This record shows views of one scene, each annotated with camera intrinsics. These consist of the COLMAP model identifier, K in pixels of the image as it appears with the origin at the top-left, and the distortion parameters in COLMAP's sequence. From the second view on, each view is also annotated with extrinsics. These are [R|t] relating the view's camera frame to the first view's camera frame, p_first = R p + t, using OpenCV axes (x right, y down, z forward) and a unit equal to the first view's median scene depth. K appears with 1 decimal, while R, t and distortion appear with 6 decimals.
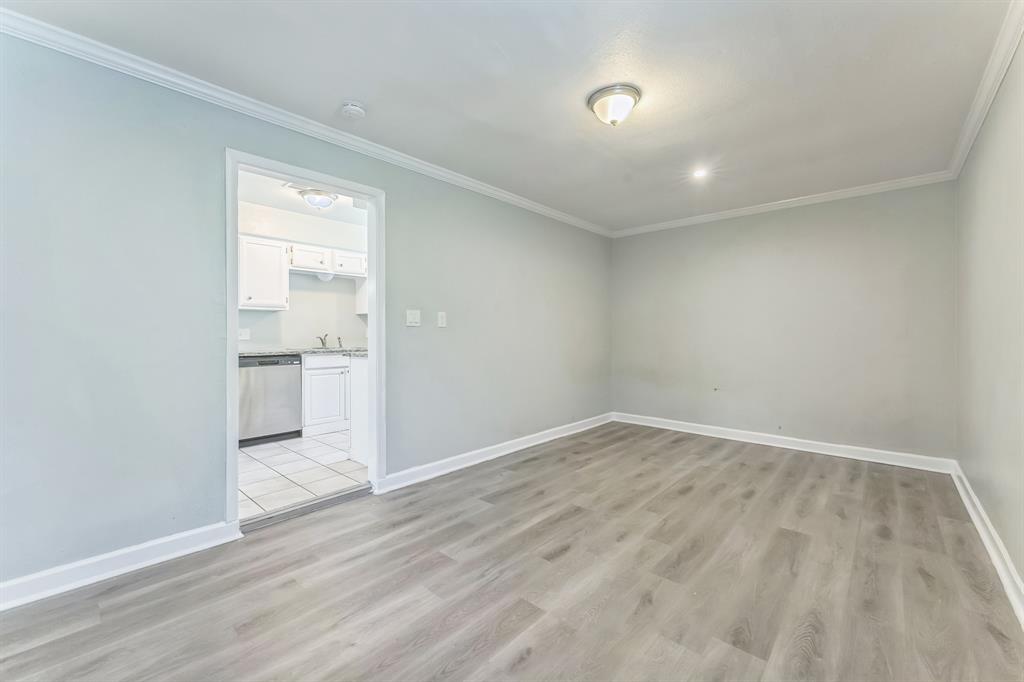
lens RADIAL K [[412.2, 0, 518.3], [0, 412.2, 334.0], [0, 0, 1]] dist [0.000412, 0.000099]
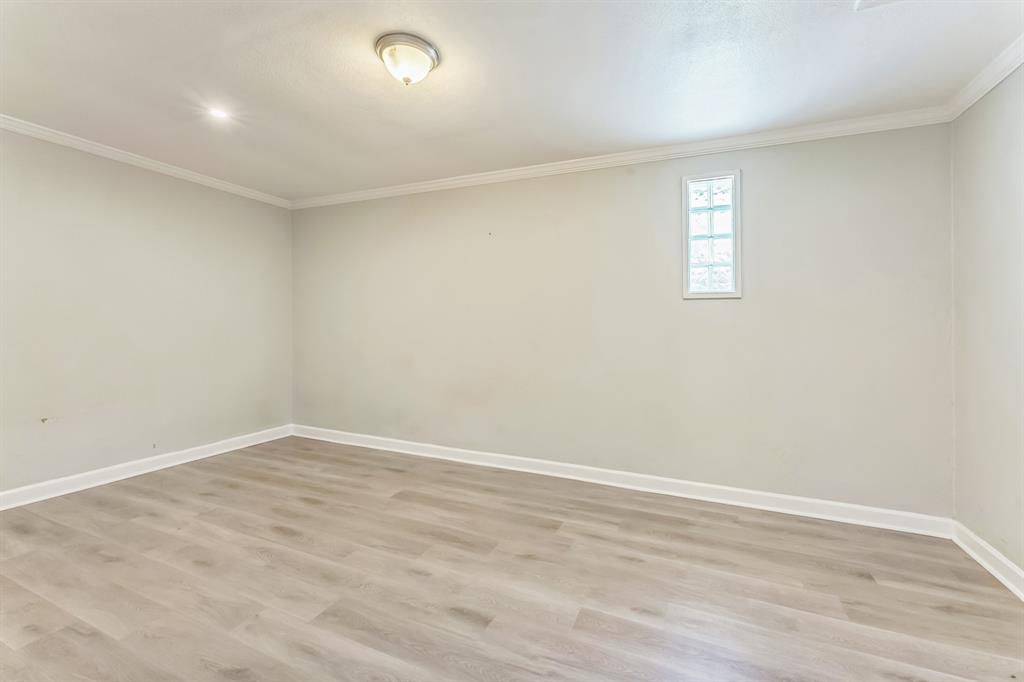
lens RADIAL K [[422.3, 0, 519.8], [0, 422.3, 340.6], [0, 0, 1]] dist [0.000425, -0.000081]
pose [[-0.306032, -0.041332, 0.951124, -0.505530], [-0.012357, 0.999145, 0.039443, -0.024094], [-0.951941, 0.000318, -0.306281, 0.853286]]
